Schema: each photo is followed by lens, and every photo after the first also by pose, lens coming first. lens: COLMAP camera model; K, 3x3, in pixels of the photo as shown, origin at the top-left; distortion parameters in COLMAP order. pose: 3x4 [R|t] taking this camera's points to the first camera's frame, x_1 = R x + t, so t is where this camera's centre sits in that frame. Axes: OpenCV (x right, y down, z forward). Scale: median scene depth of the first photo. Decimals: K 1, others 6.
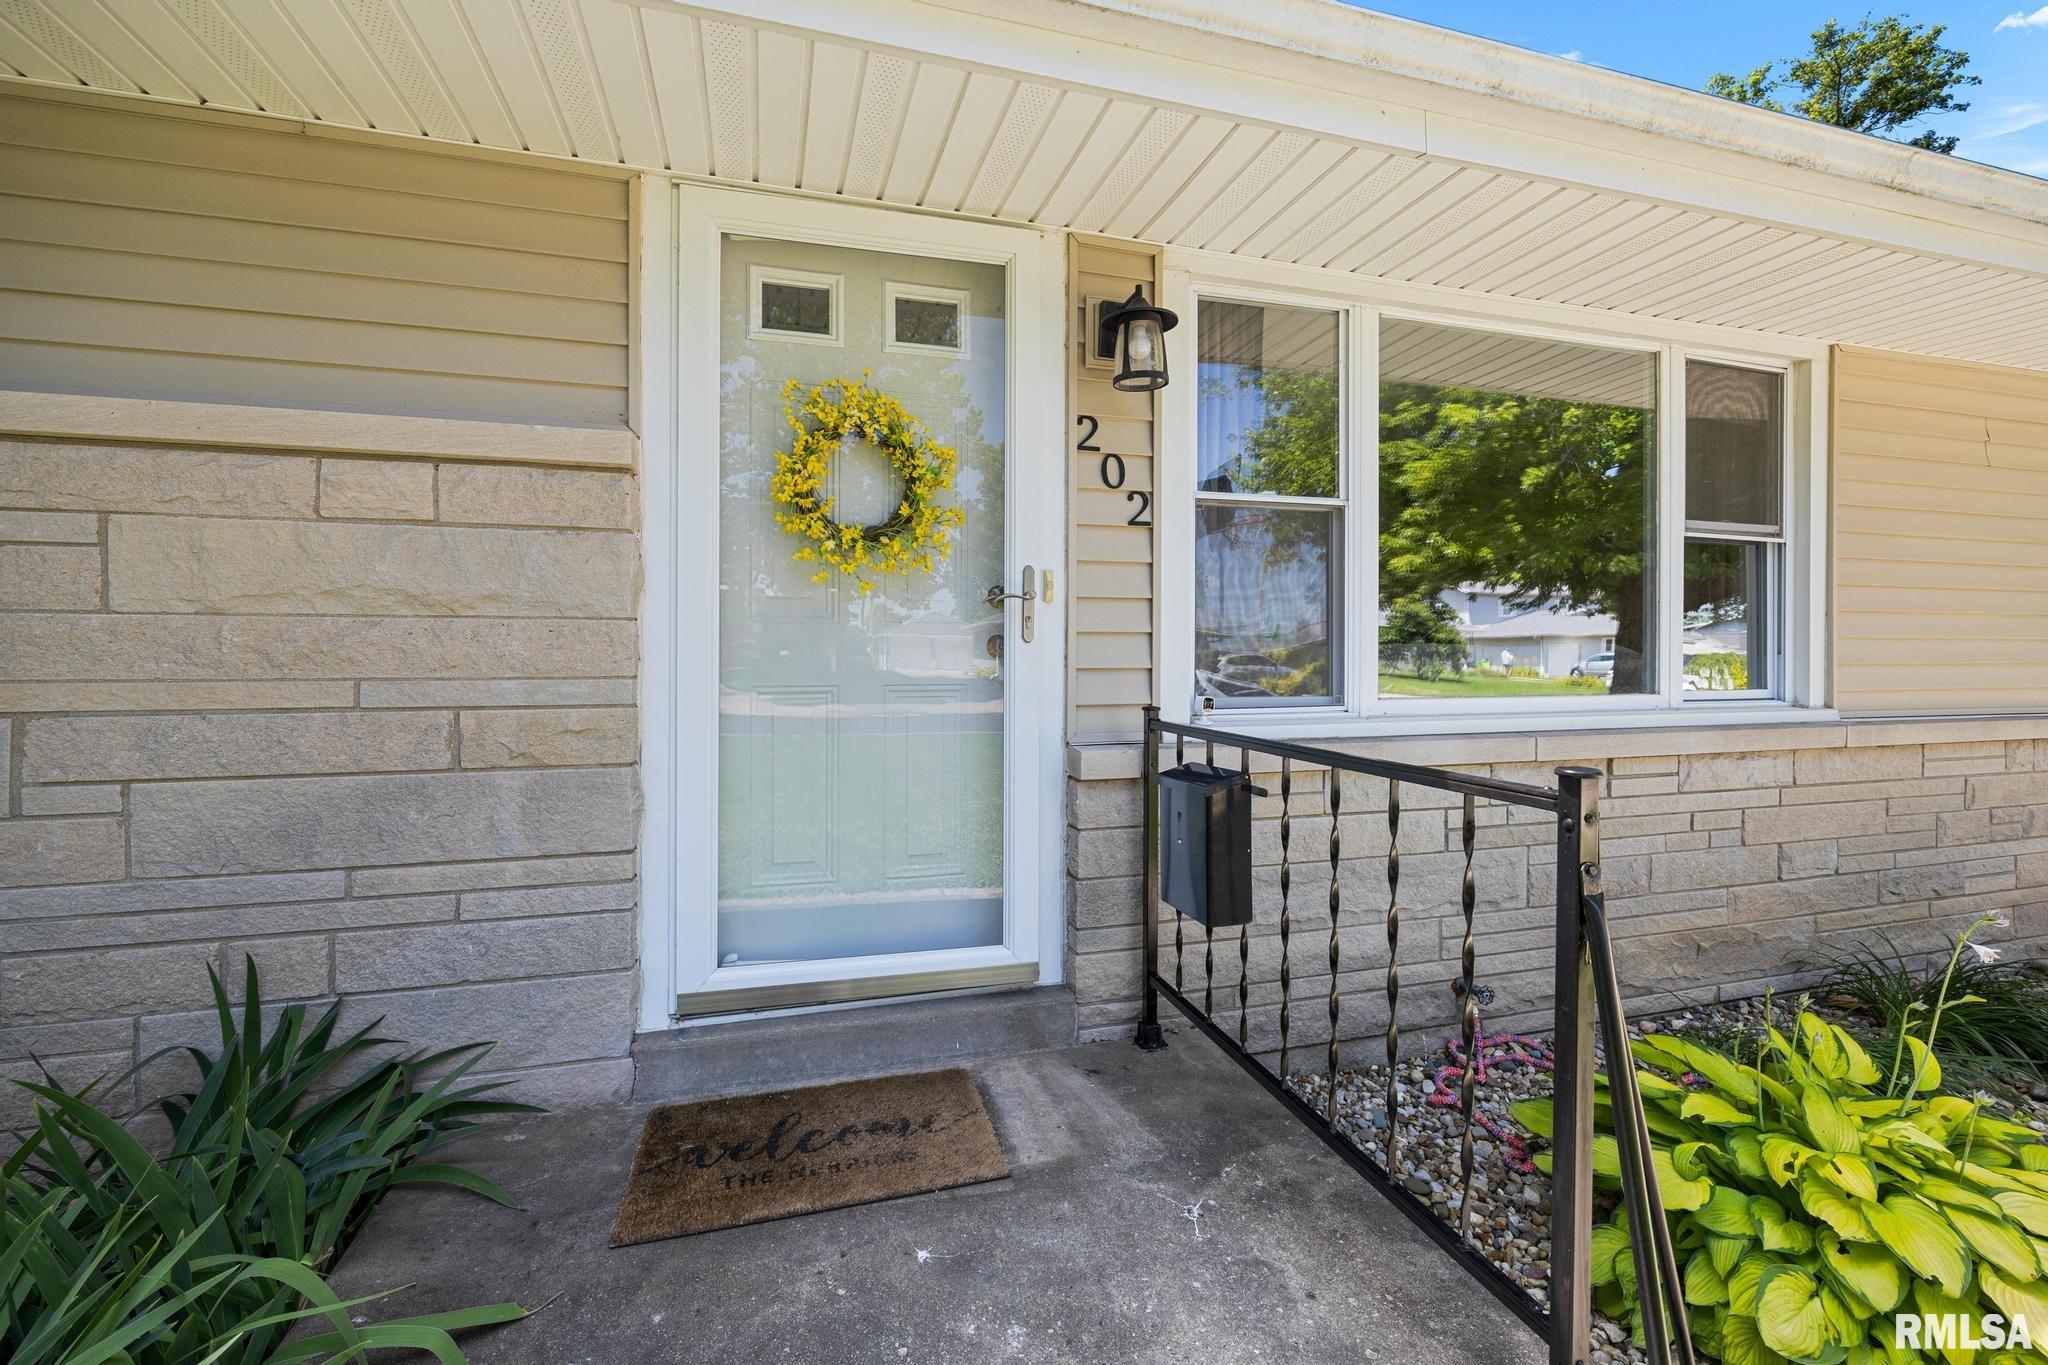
lens RADIAL K [[837.4, 0, 1019.6], [0, 837.4, 653.7], [0, 0, 1]] dist [-0.001265, -0.000112]
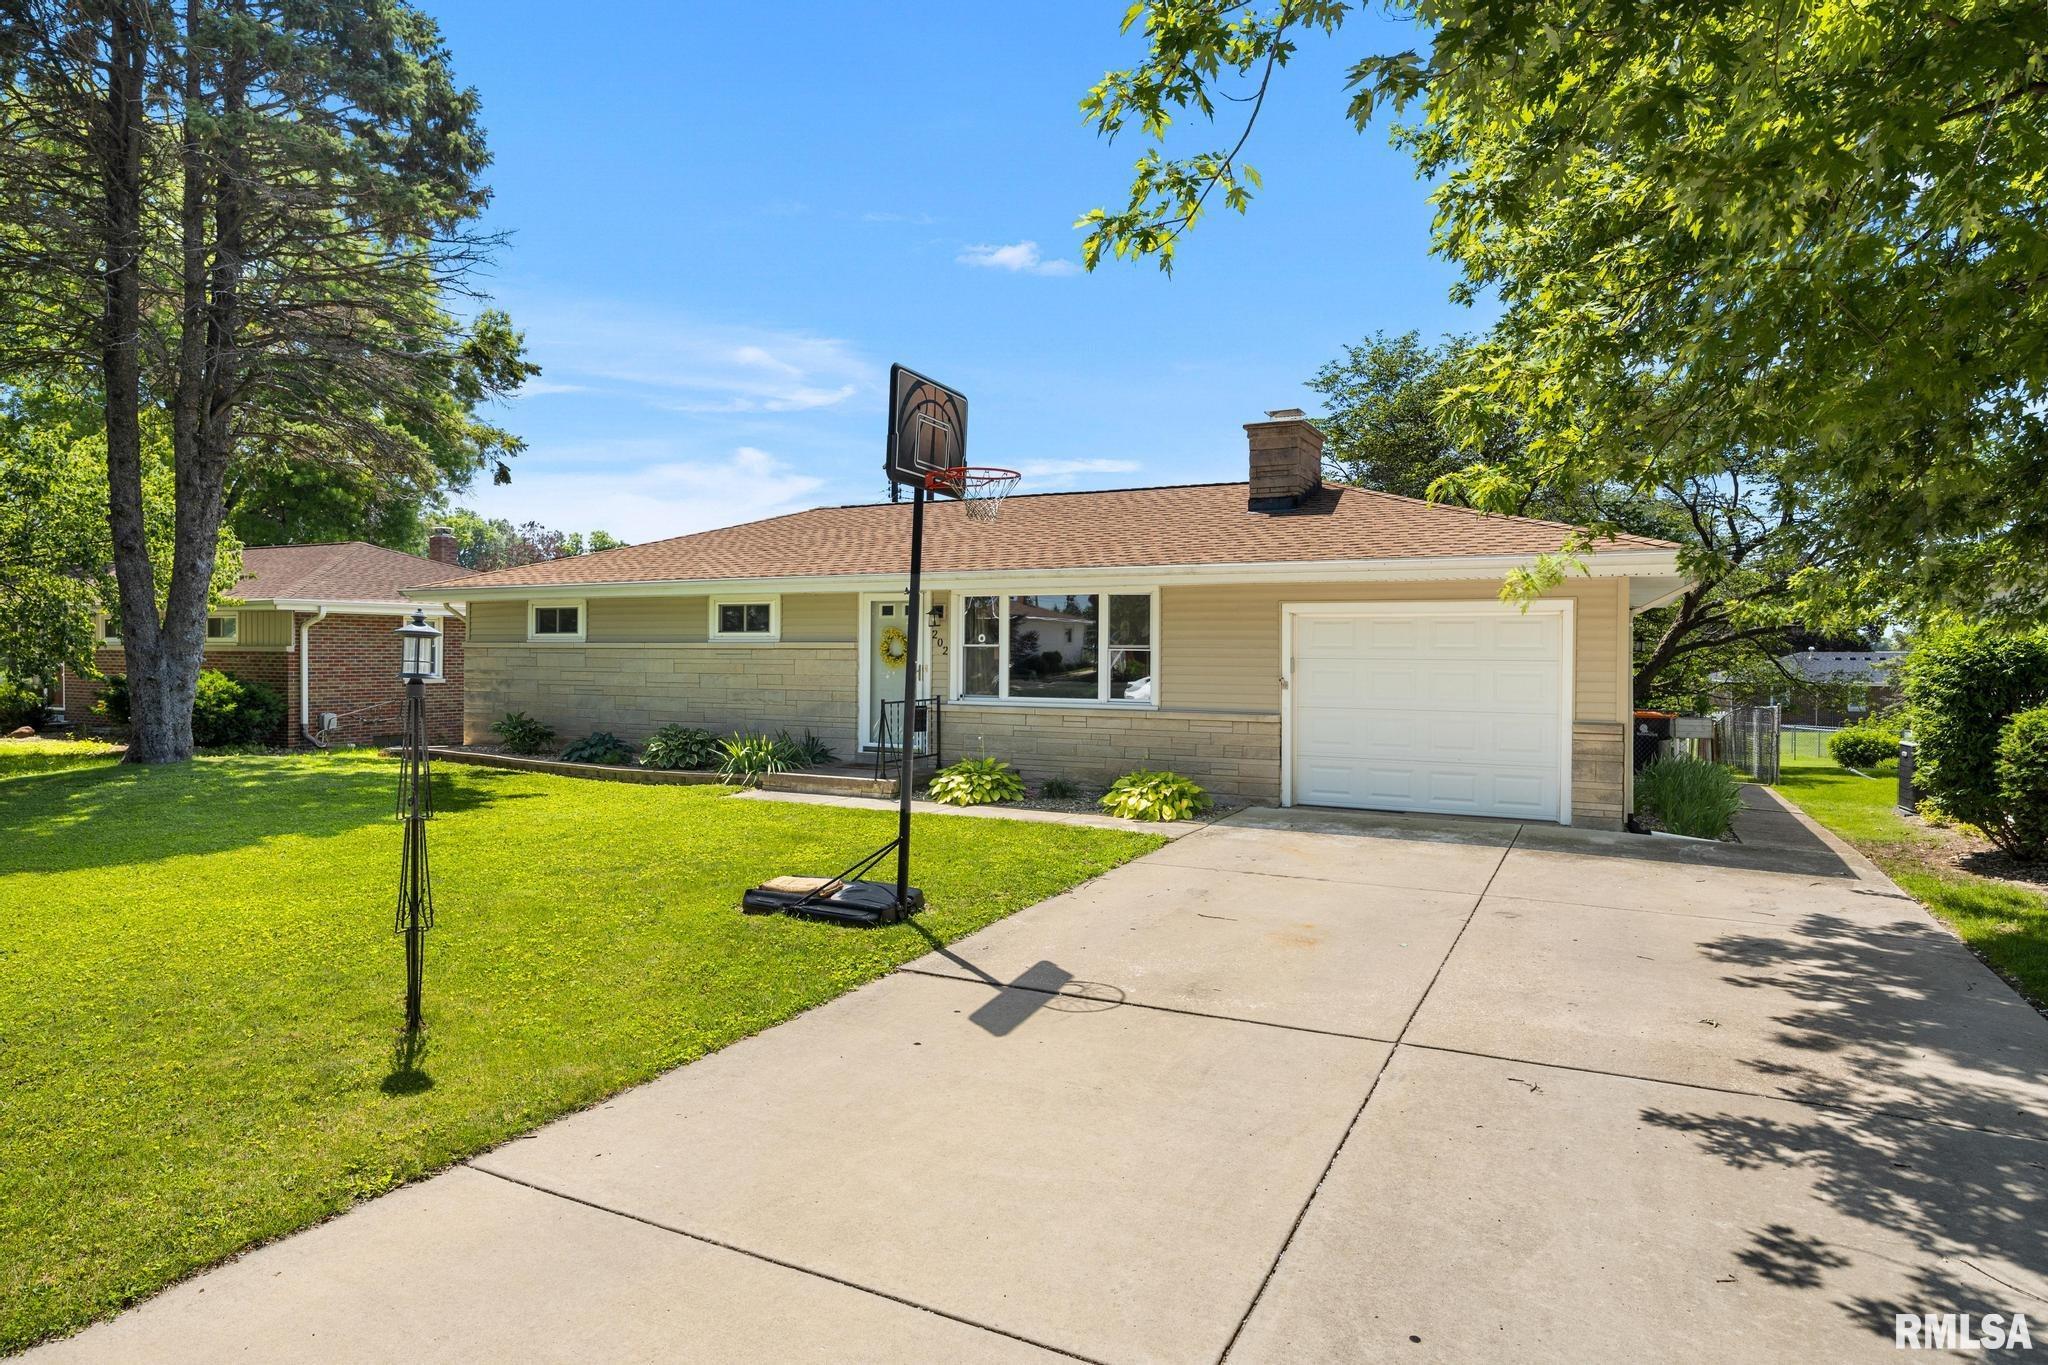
lens RADIAL K [[1228.1, 0, 1024.0], [0, 1228.1, 682.5], [0, 0, 1]] dist [0.000407, 0.000055]
pose [[0.713420, 0.019001, -0.700479, 5.037275], [-0.005217, 0.999749, 0.021805, -0.151196], [0.700717, -0.011902, 0.713340, -3.351227]]
